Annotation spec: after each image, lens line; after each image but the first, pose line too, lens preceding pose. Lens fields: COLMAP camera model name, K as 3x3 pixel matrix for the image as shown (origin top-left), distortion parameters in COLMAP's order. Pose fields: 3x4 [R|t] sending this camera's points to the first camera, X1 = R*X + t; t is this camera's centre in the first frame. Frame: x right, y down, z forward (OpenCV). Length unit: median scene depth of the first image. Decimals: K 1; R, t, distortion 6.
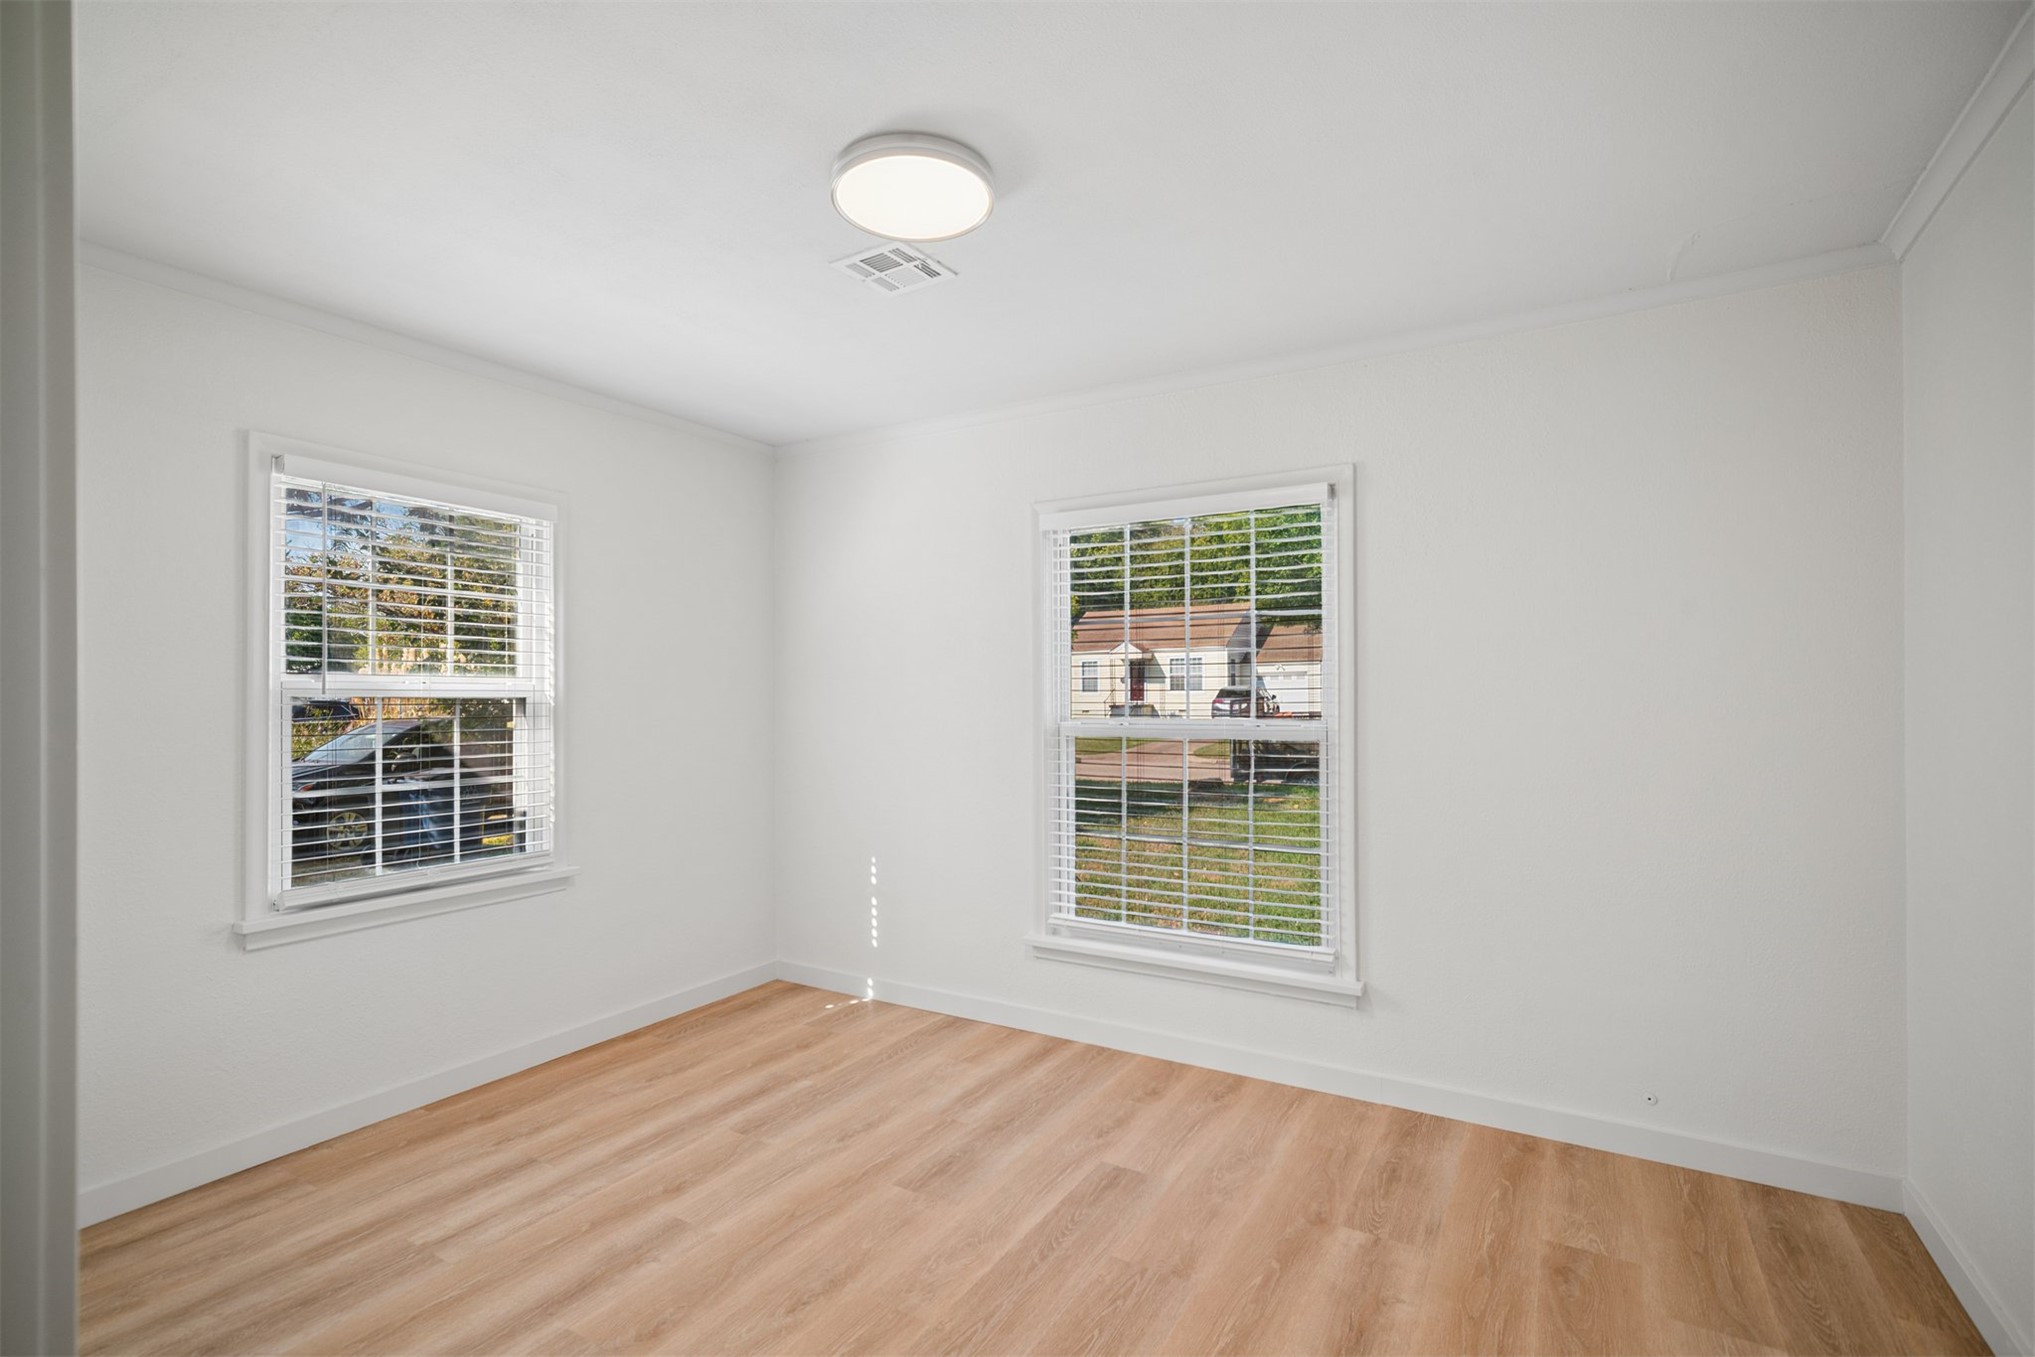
lens RADIAL K [[939.6, 0, 1029.0], [0, 939.6, 693.2], [0, 0, 1]] dist [-0.021958, 0.013090]
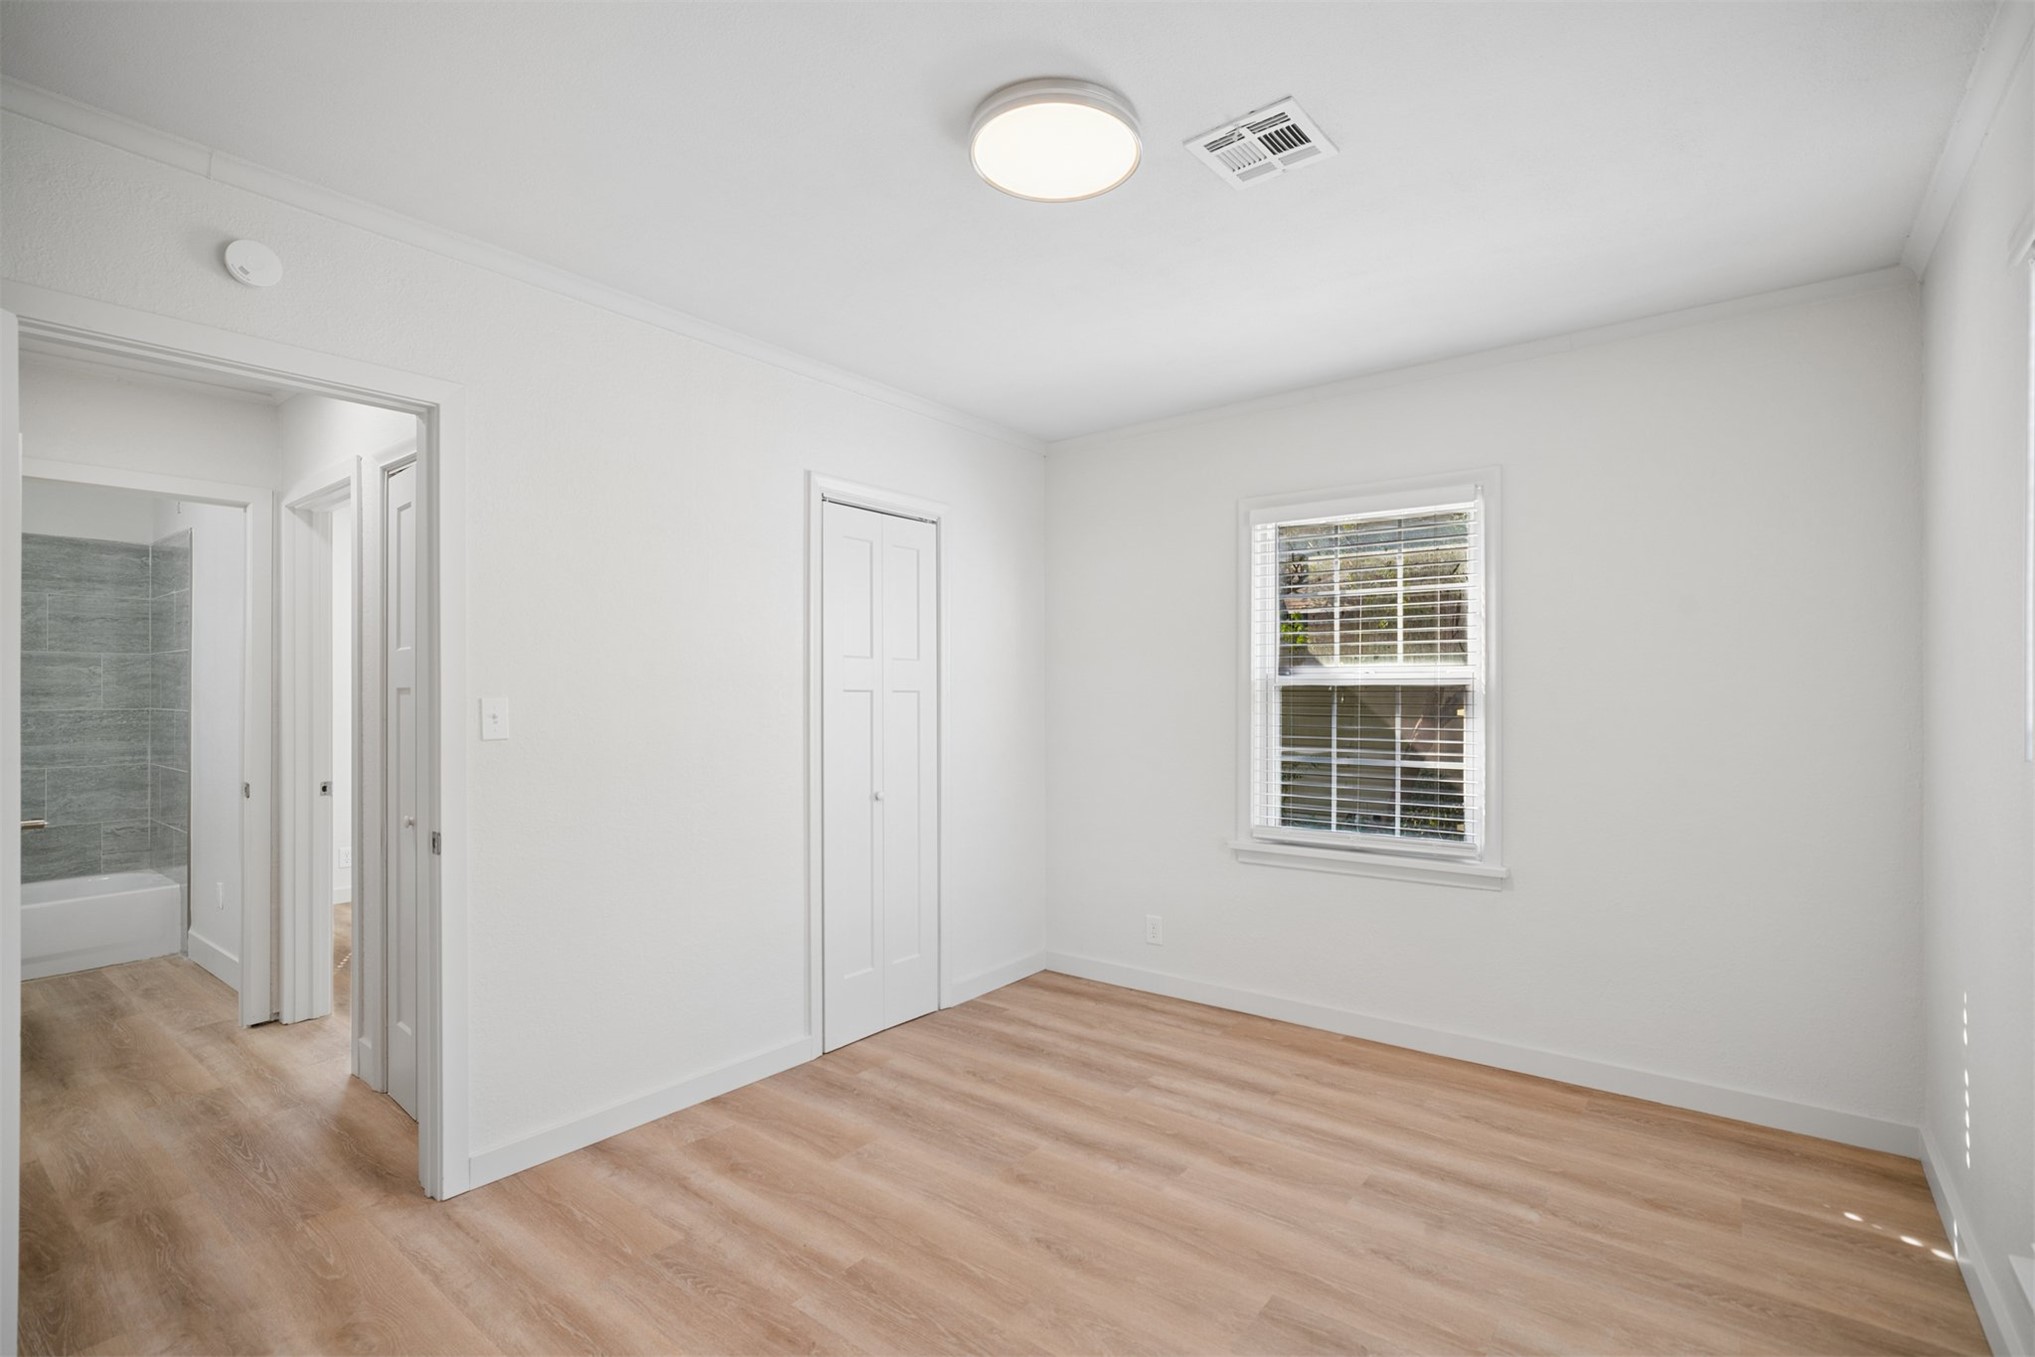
lens RADIAL K [[939.6, 0, 1029.0], [0, 939.6, 693.2], [0, 0, 1]] dist [-0.021958, 0.013090]
pose [[-0.123596, 0.008085, -0.992300, 0.571290], [0.004984, 0.999959, 0.007526, 0.003767], [0.992320, -0.004015, -0.123631, 0.767132]]
